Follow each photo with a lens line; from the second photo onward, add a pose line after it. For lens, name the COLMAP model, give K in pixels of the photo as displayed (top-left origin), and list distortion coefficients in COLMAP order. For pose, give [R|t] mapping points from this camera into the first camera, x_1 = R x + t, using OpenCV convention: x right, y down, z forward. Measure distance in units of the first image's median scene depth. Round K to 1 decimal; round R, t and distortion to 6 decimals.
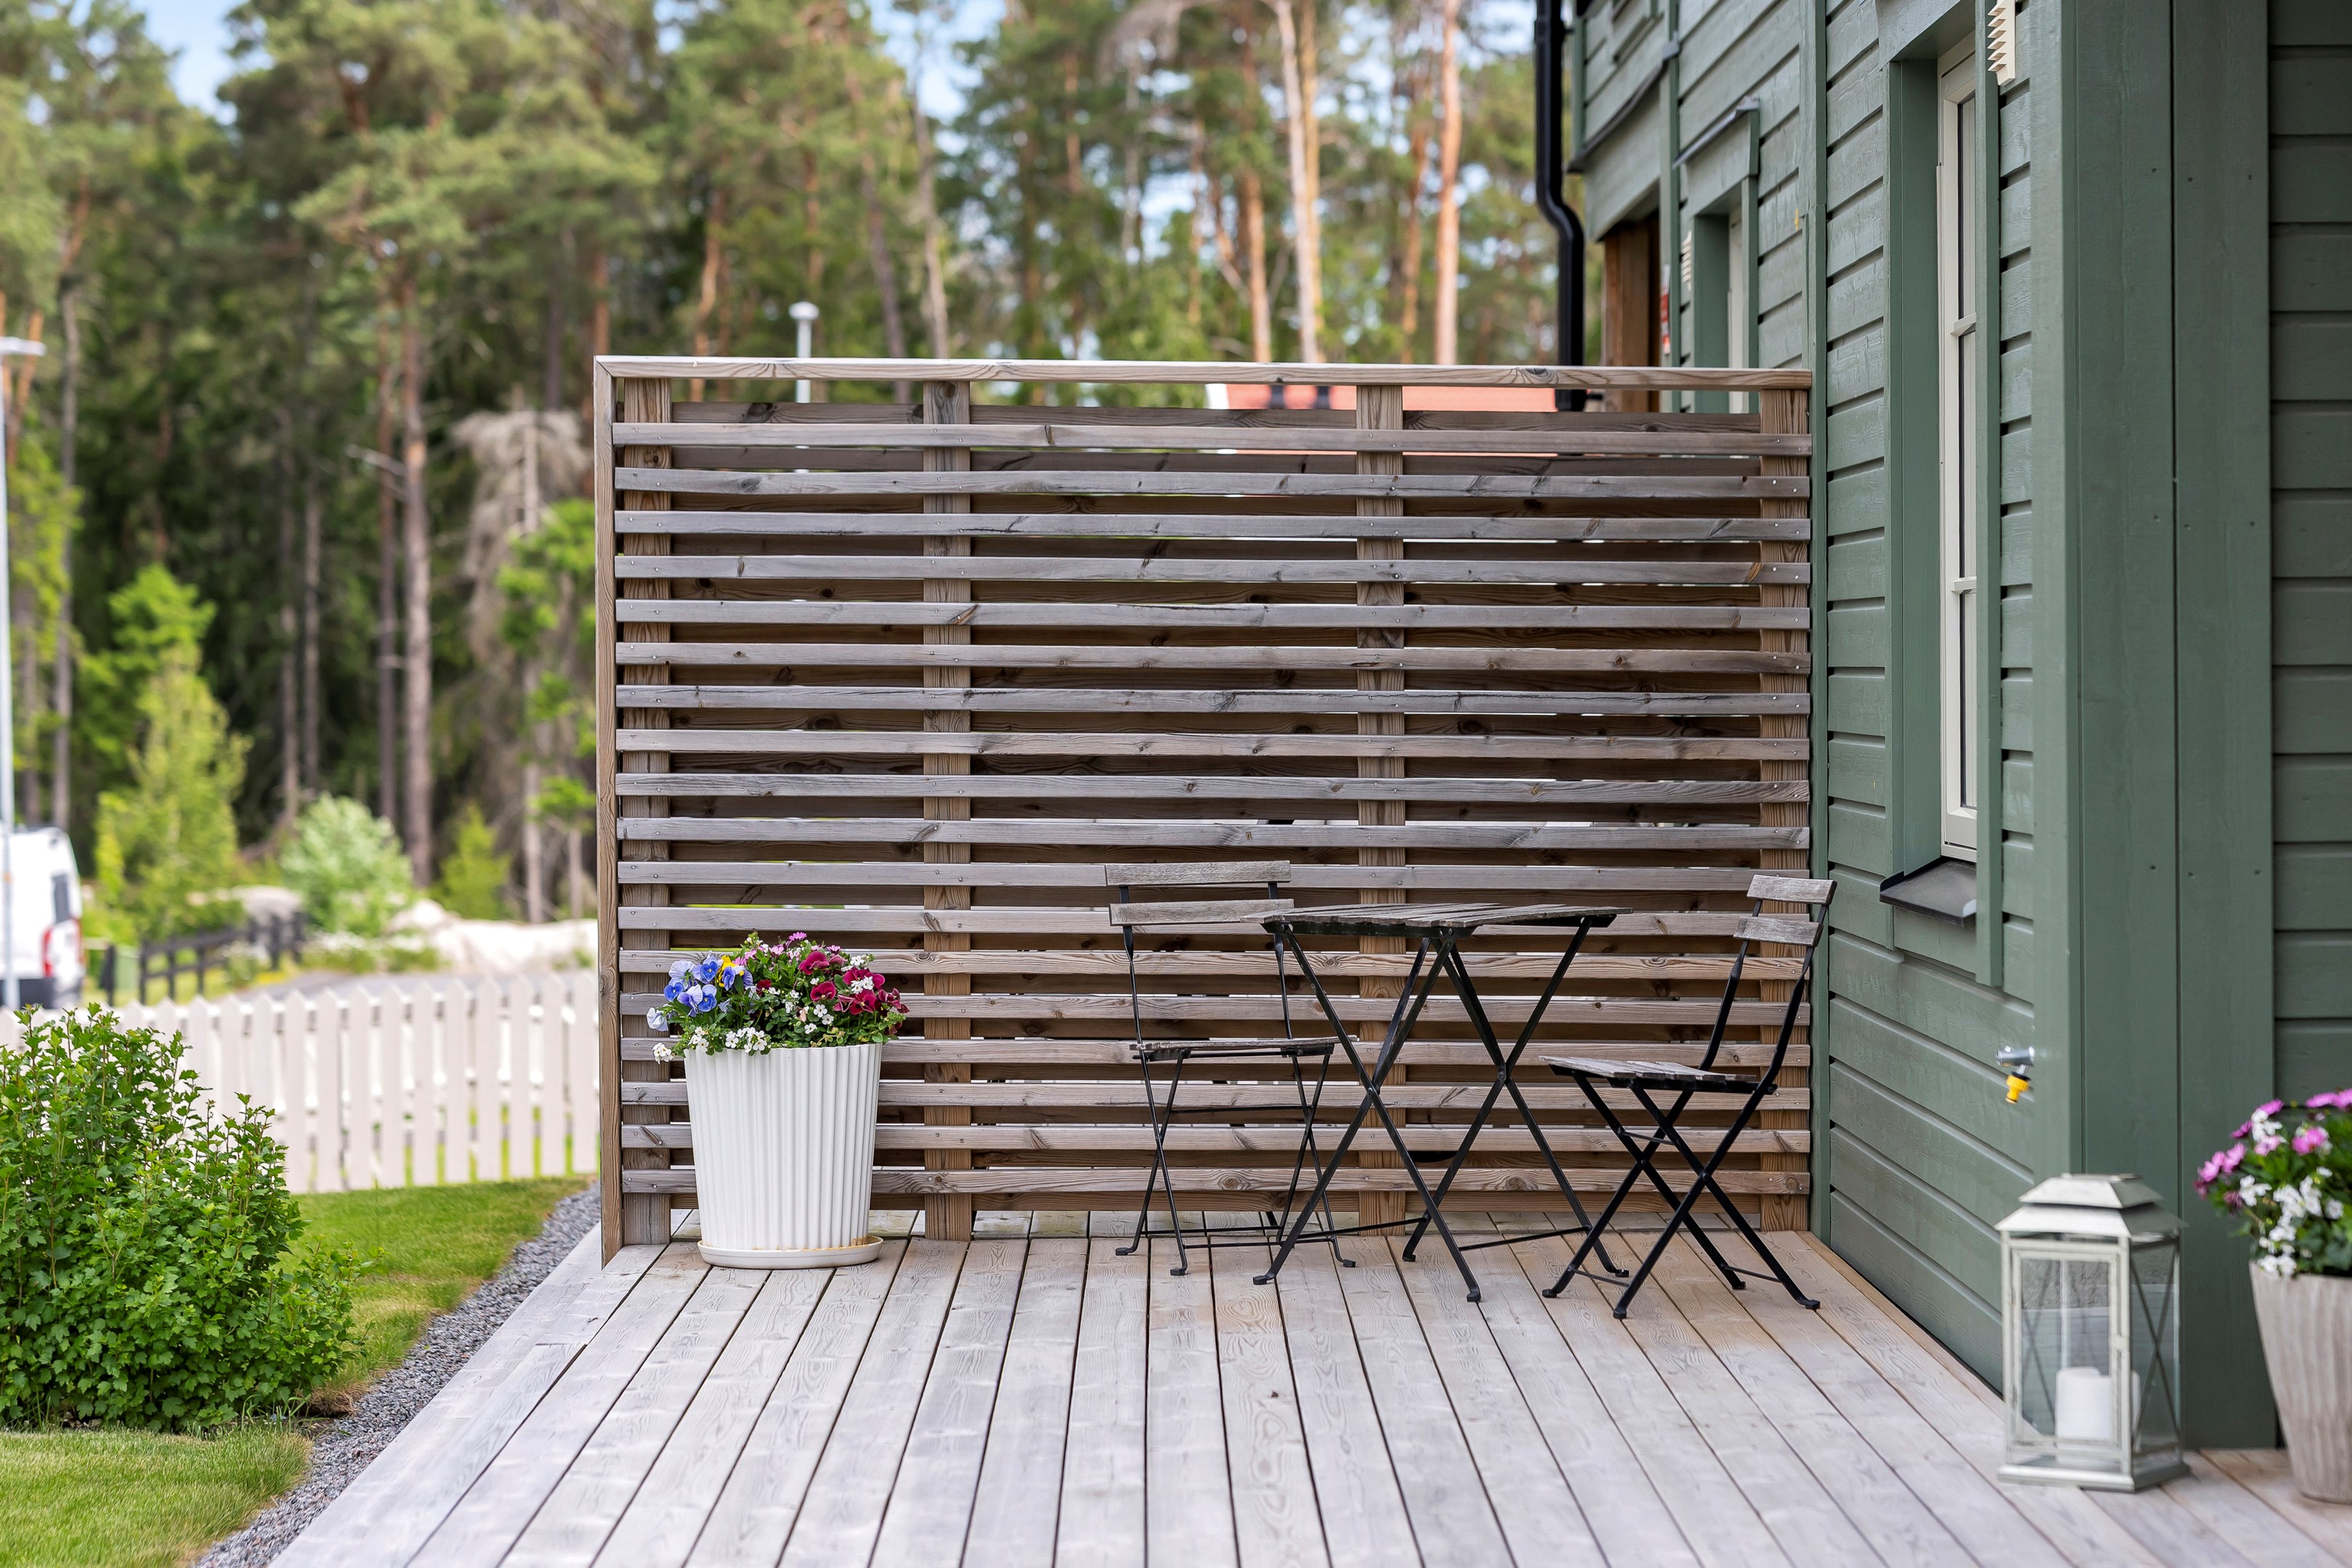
lens RADIAL K [[5768.5, 0, 1176.0], [0, 5768.5, 784.0], [0, 0, 1]] dist [-0.054173, -0.192702]
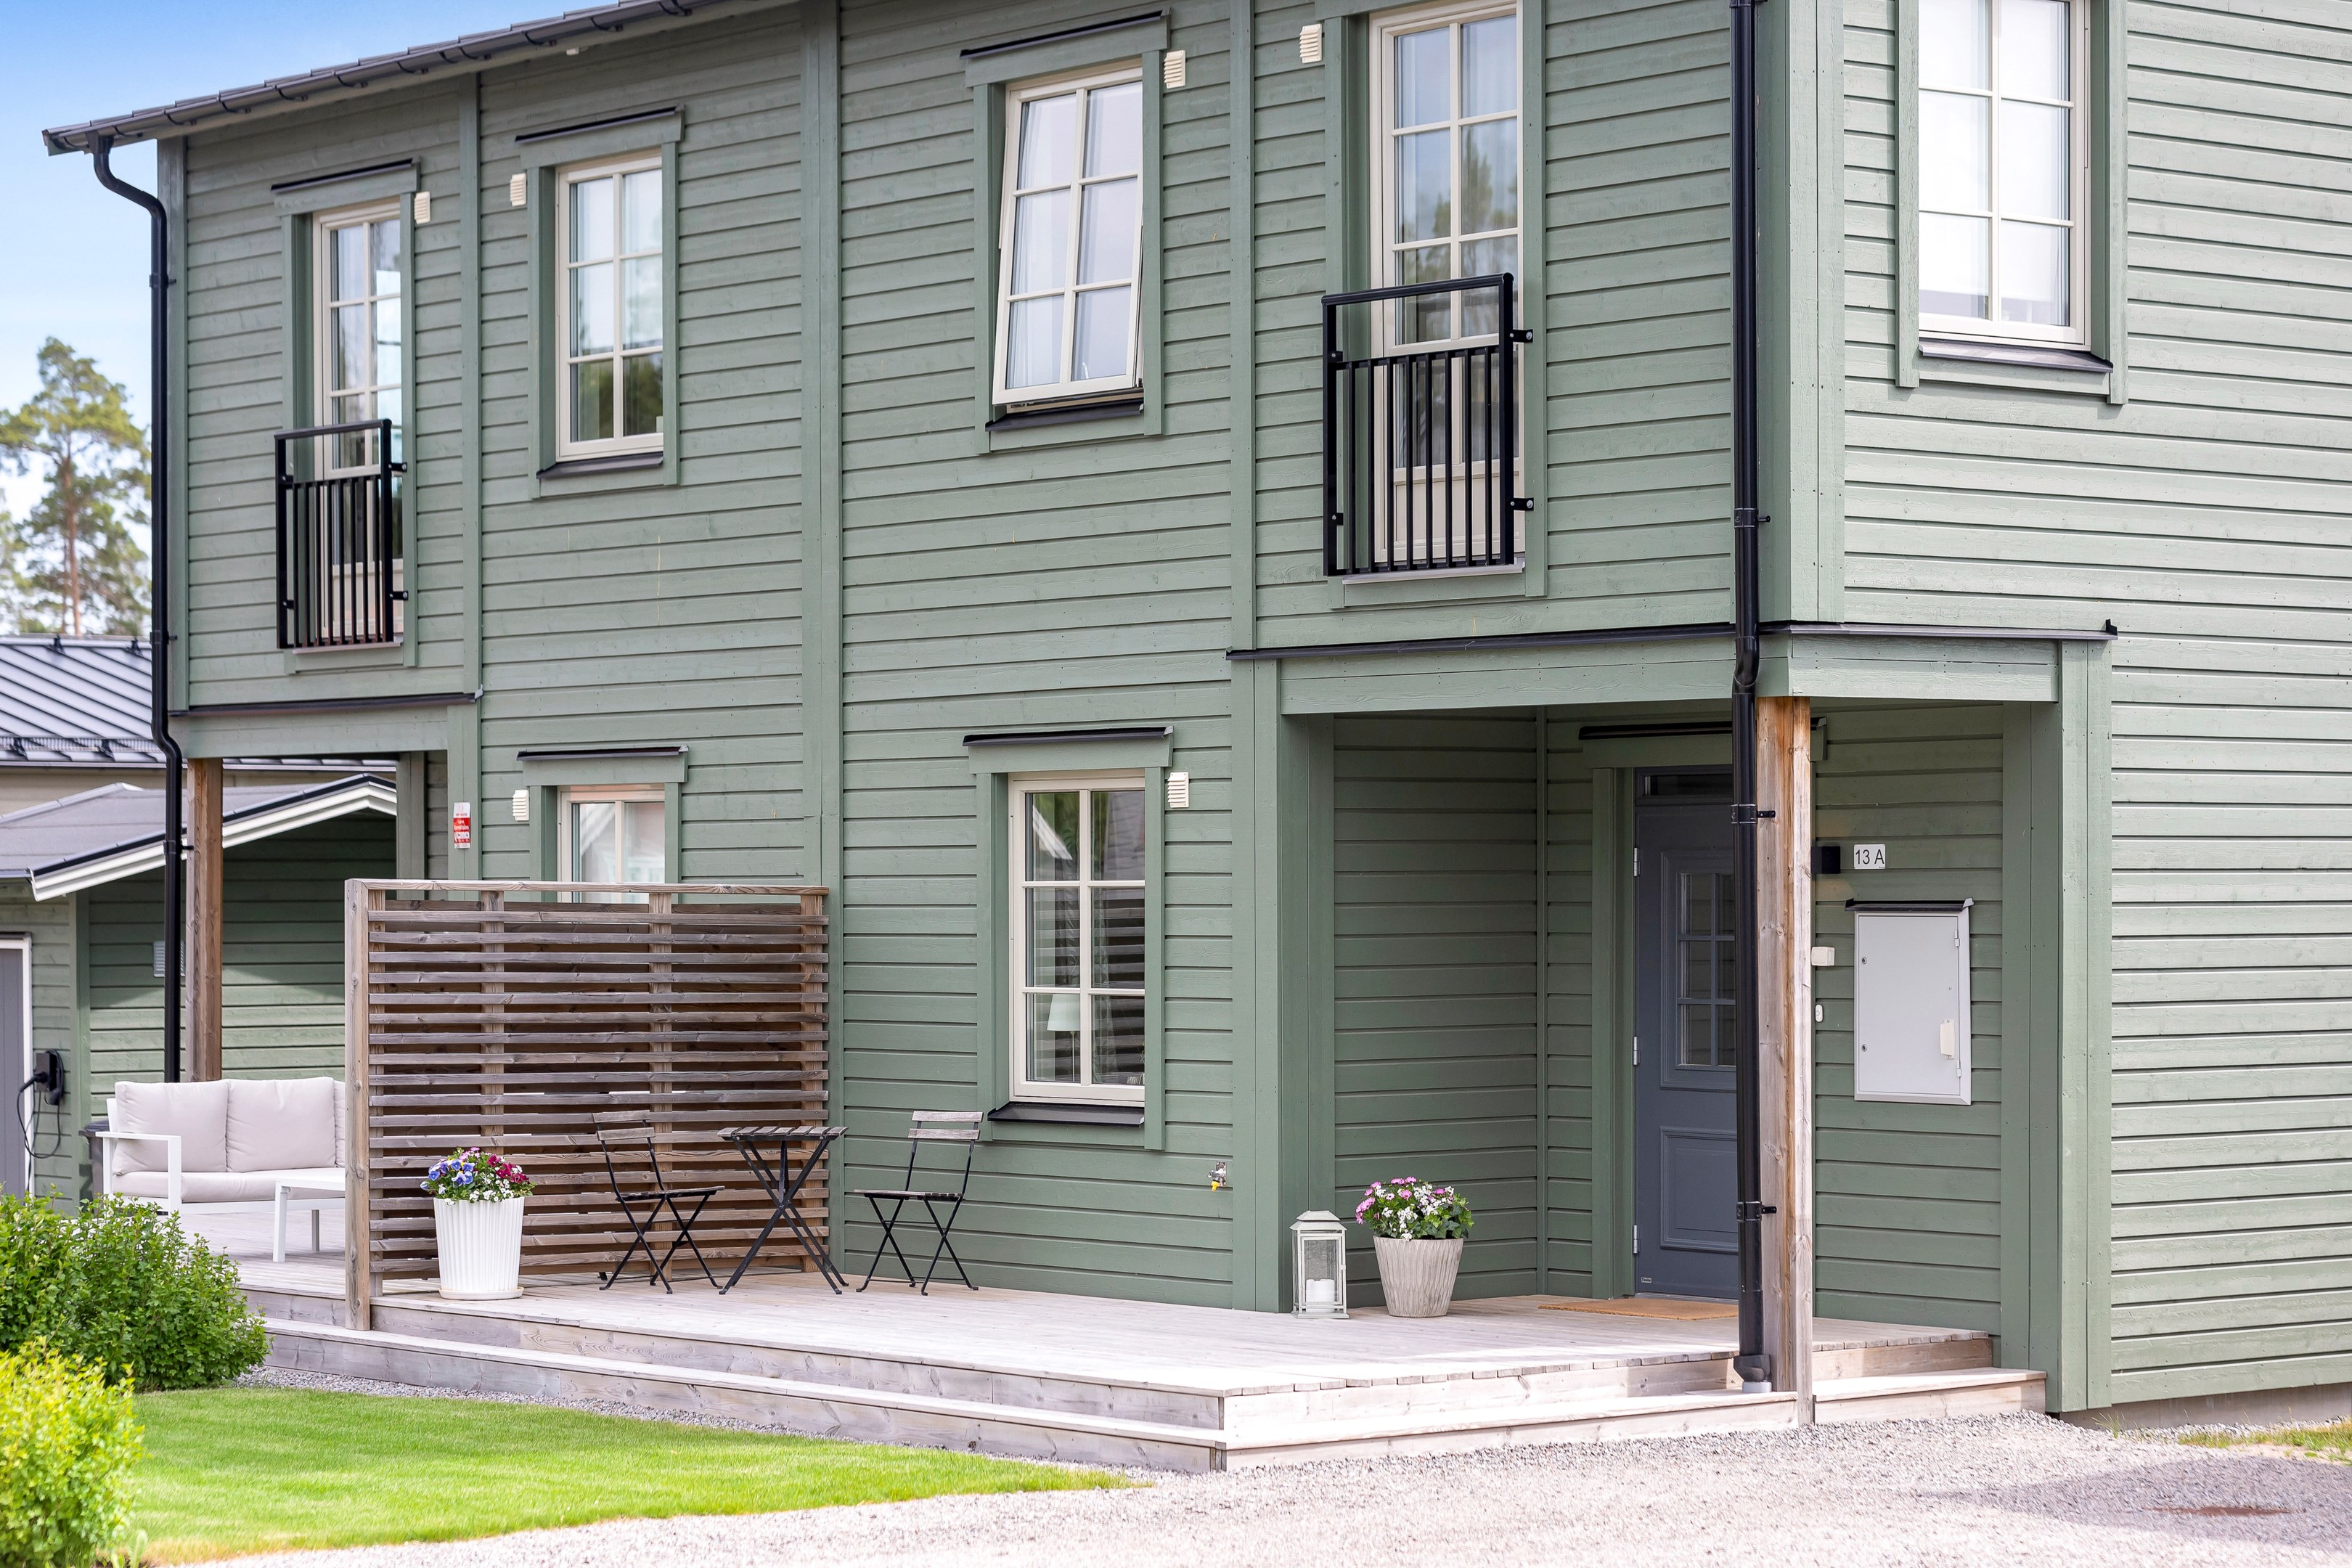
lens RADIAL K [[5606.5, 0, 1176.0], [0, 5606.5, 784.0], [0, 0, 1]] dist [-0.007562, -0.041247]
pose [[0.782141, 0.014474, 0.622934, -1.147015], [0.011718, 0.999212, -0.037929, -0.027310], [-0.622992, 0.036965, 0.781355, -0.798108]]
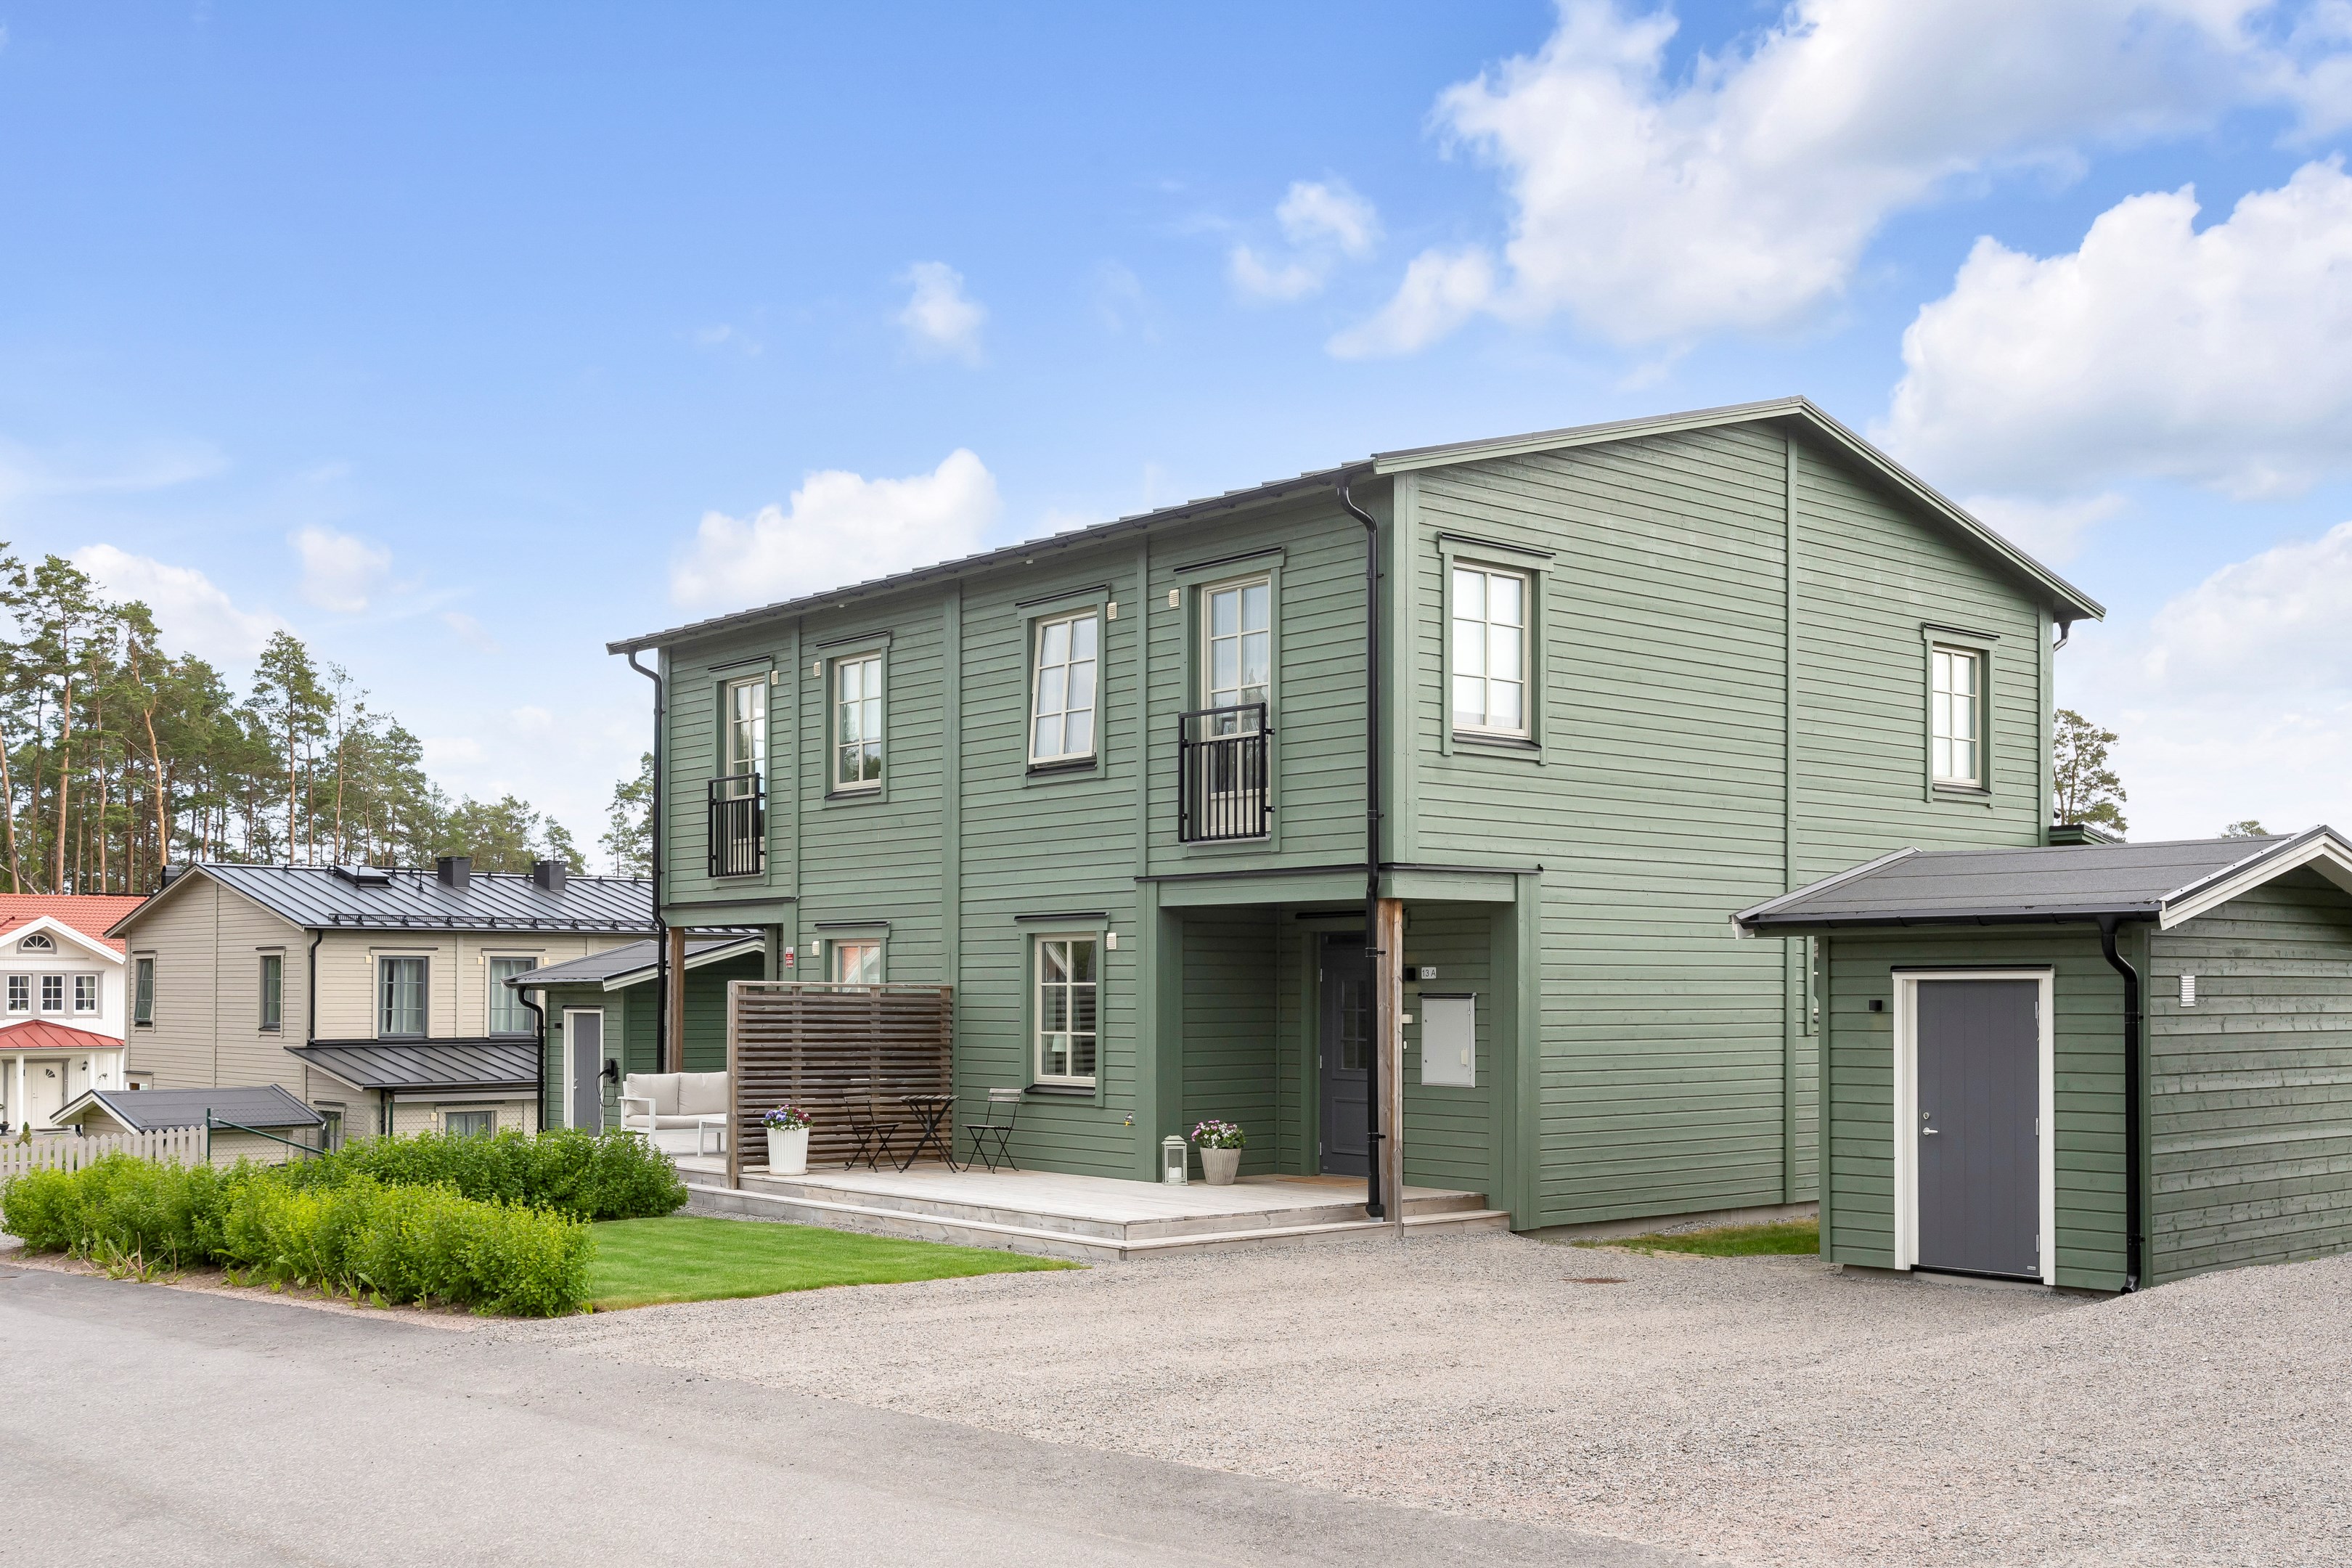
lens RADIAL K [[2317.5, 0, 1221.1], [0, 2317.5, 928.9], [0, 0, 1]] dist [0.014146, 0.003787]
pose [[0.757770, 0.023620, 0.652094, -1.007364], [0.008229, 0.998919, -0.045745, -0.027572], [-0.652470, 0.040030, 0.756757, -0.650828]]
